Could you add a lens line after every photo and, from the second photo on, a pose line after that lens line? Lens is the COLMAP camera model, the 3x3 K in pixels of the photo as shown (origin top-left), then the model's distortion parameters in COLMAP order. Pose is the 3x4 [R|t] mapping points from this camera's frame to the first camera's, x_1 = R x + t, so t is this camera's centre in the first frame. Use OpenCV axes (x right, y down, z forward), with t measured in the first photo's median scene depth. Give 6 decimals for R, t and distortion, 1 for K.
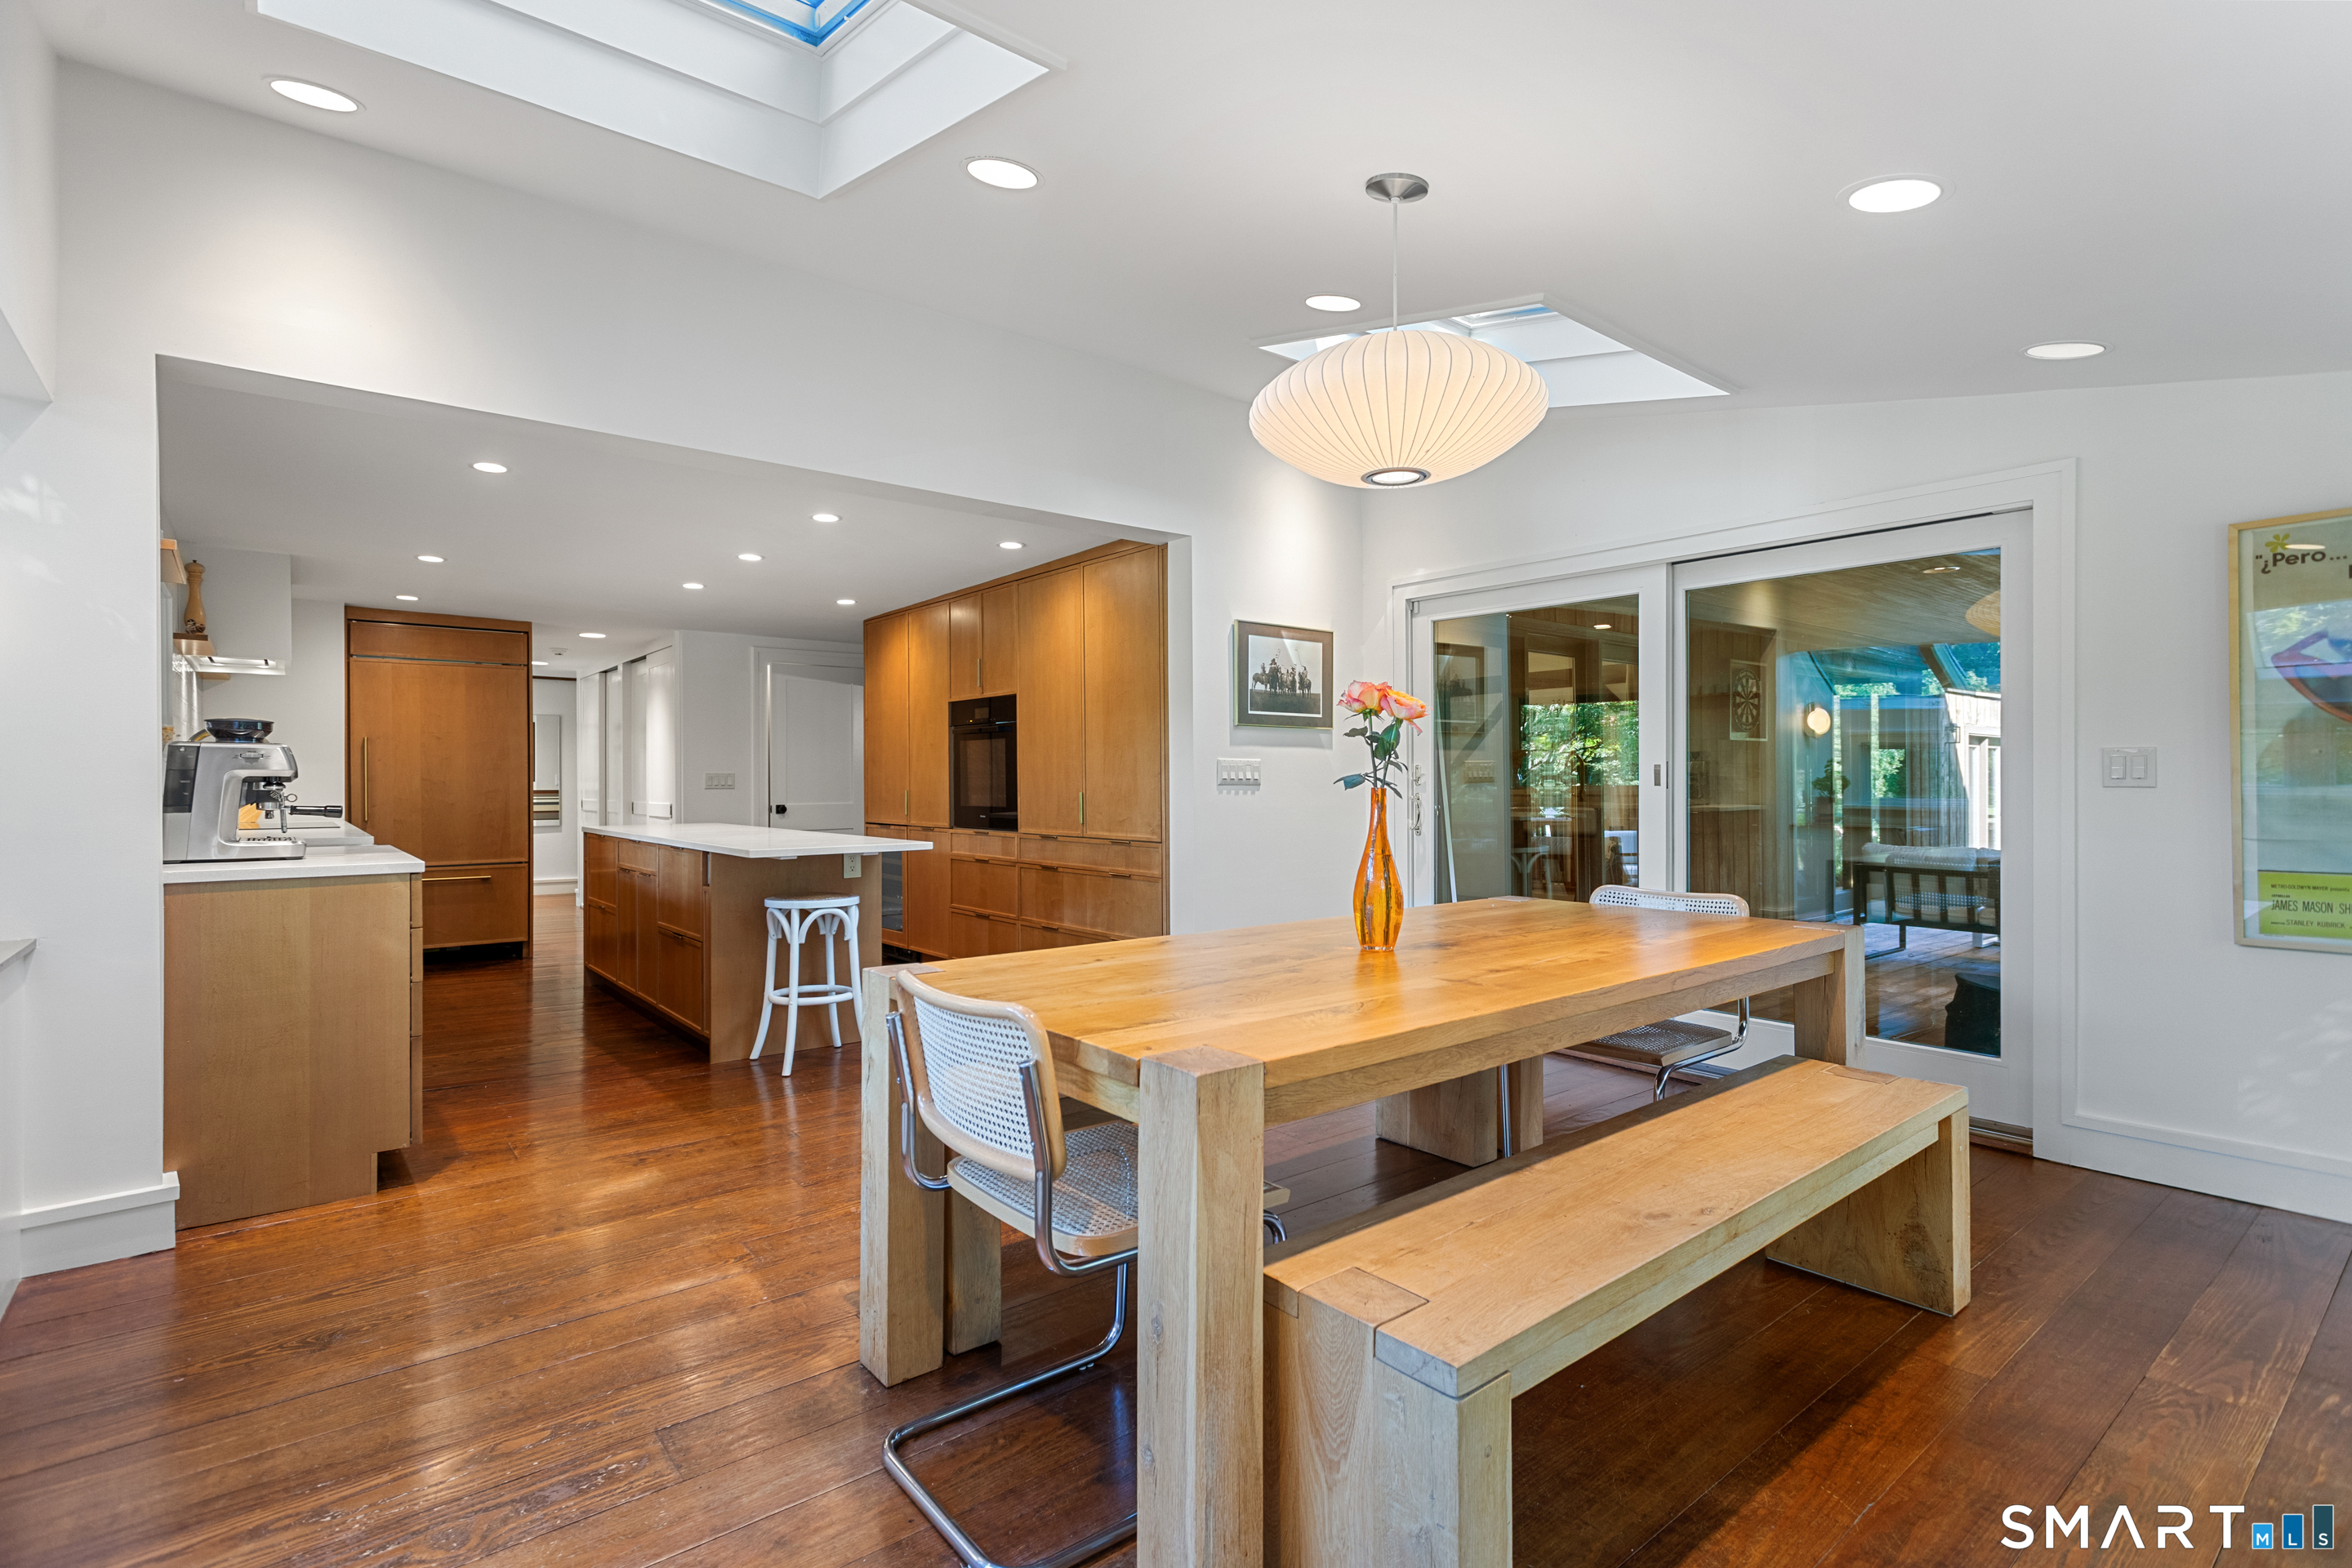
lens RADIAL K [[1118.1, 0, 1173.0], [0, 1118.1, 780.7], [0, 0, 1]] dist [-0.000470, 0.001778]
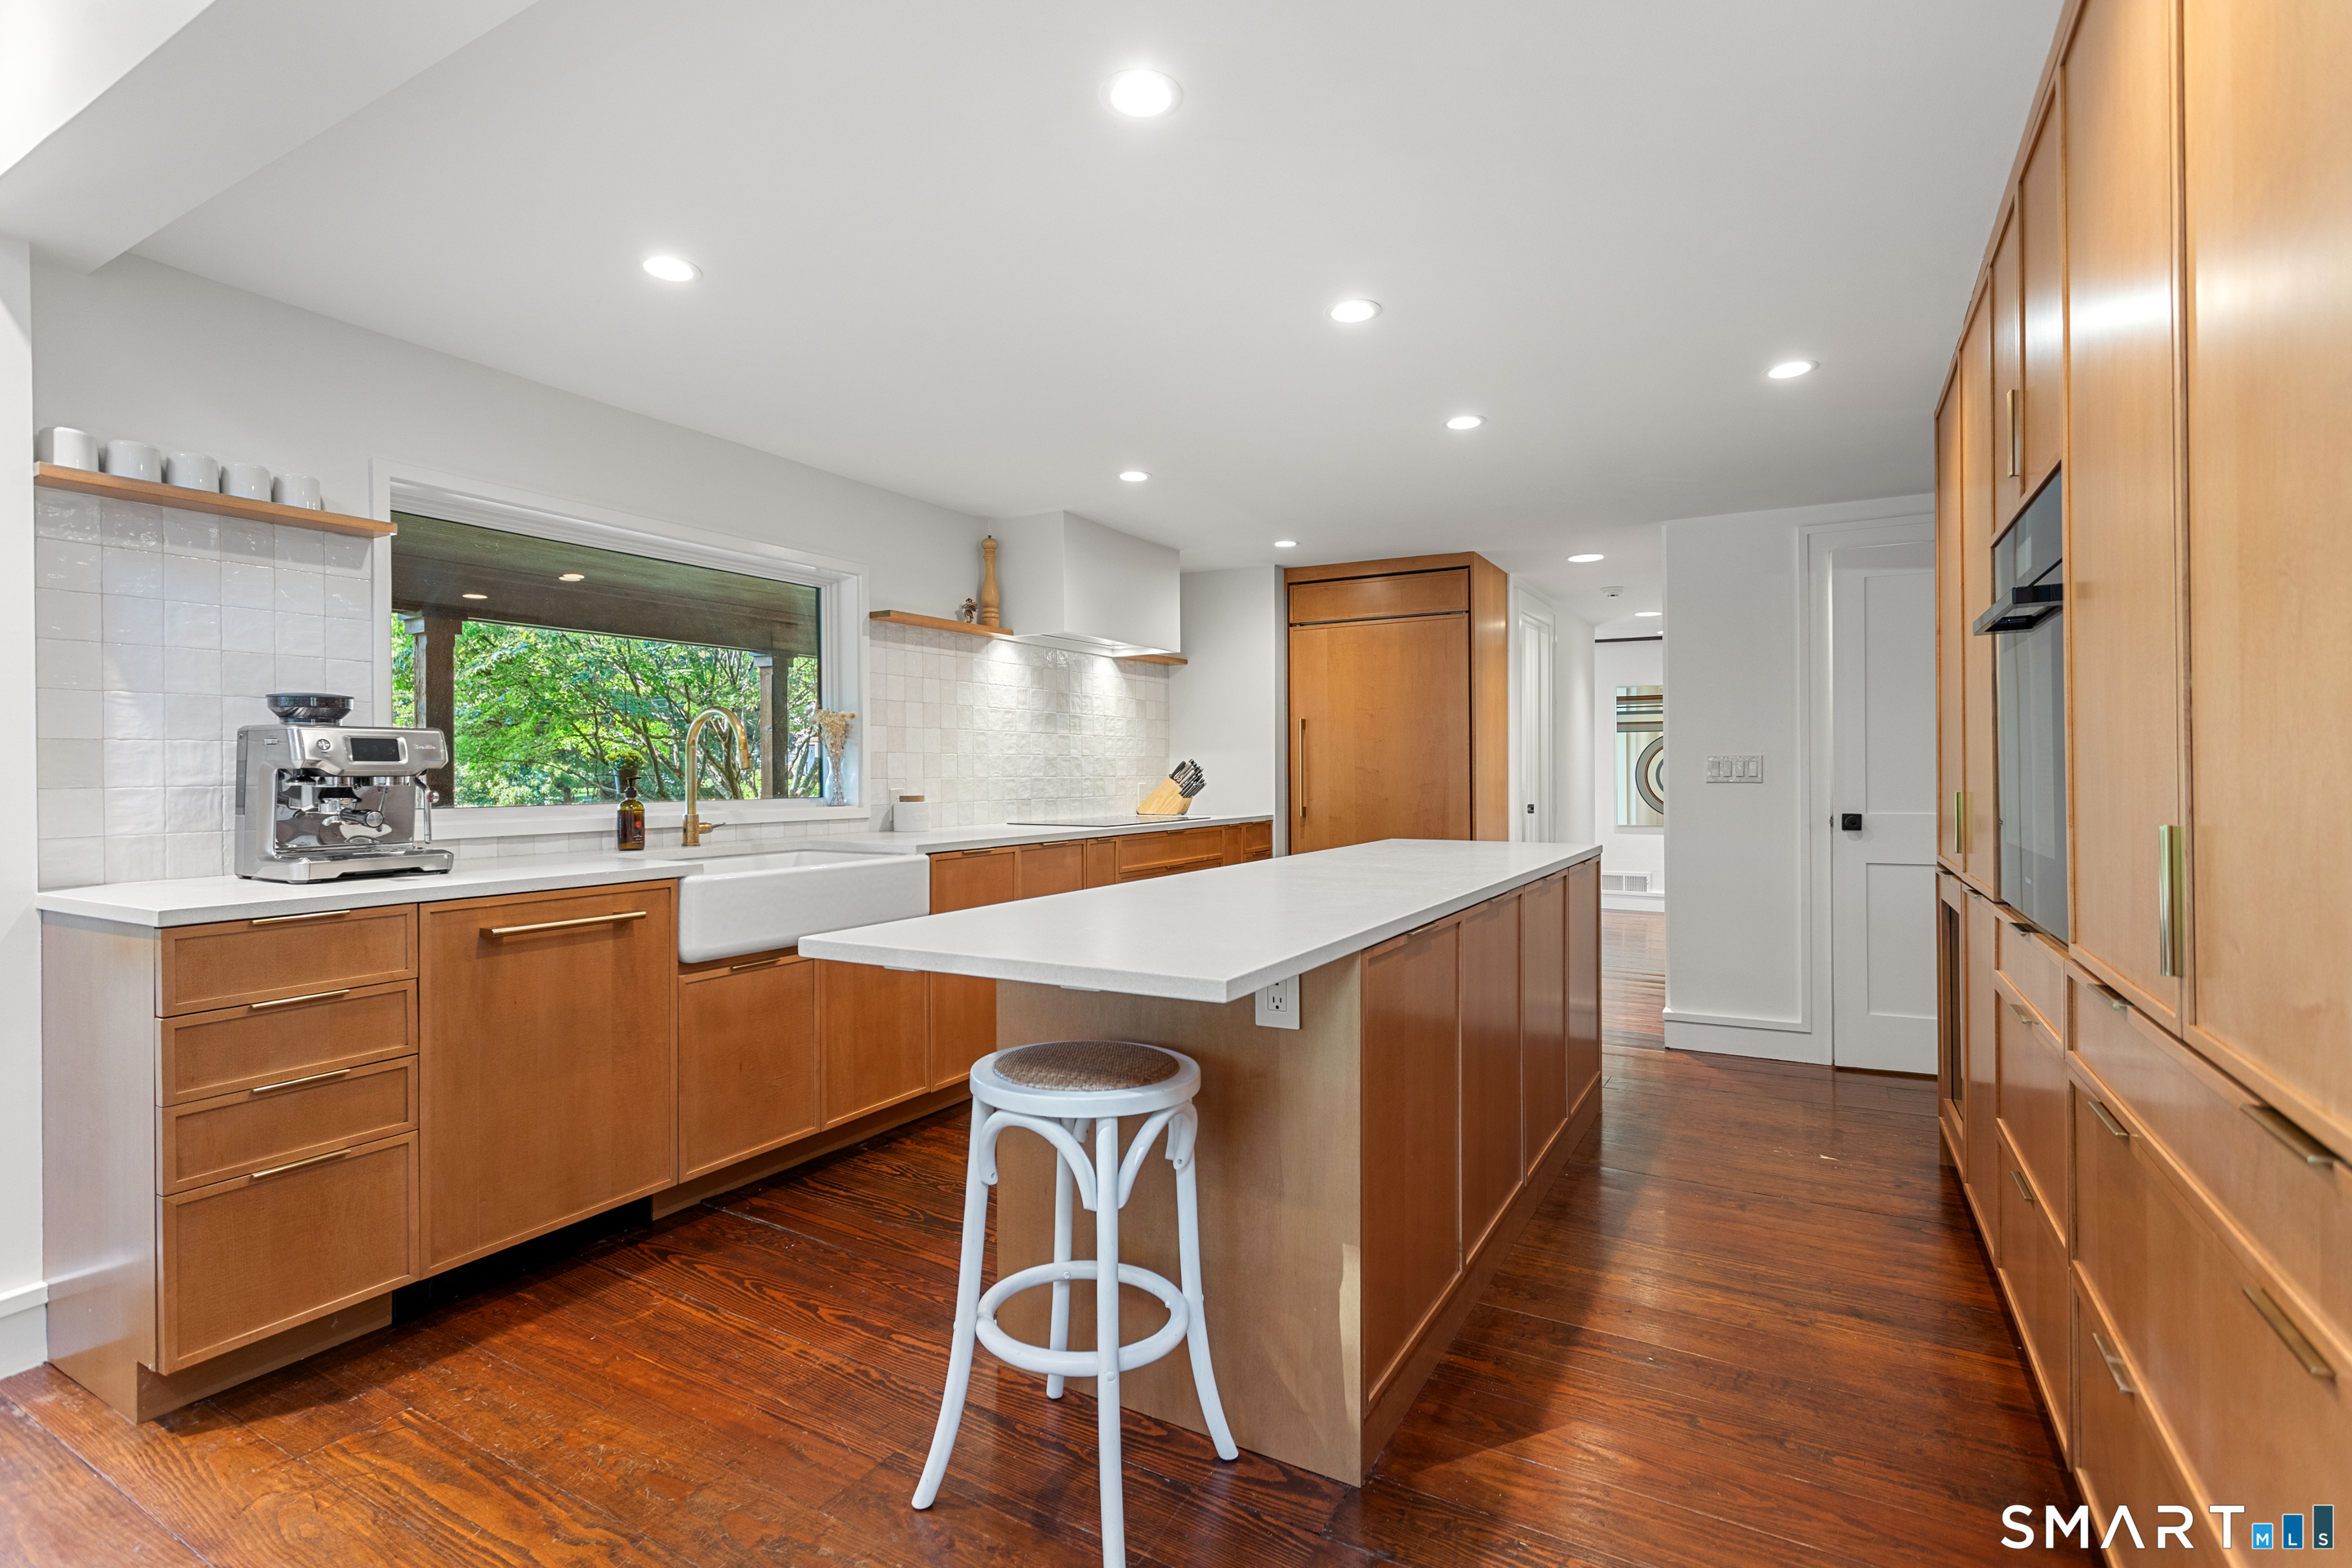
lens RADIAL K [[1118.1, 0, 1172.1], [0, 1118.1, 777.1], [0, 0, 1]] dist [-0.000470, 0.001778]
pose [[0.355919, 0.004110, -0.934508, 0.040418], [0.004022, 0.999974, 0.005930, -0.000397], [0.934508, -0.005869, 0.355894, 0.587951]]
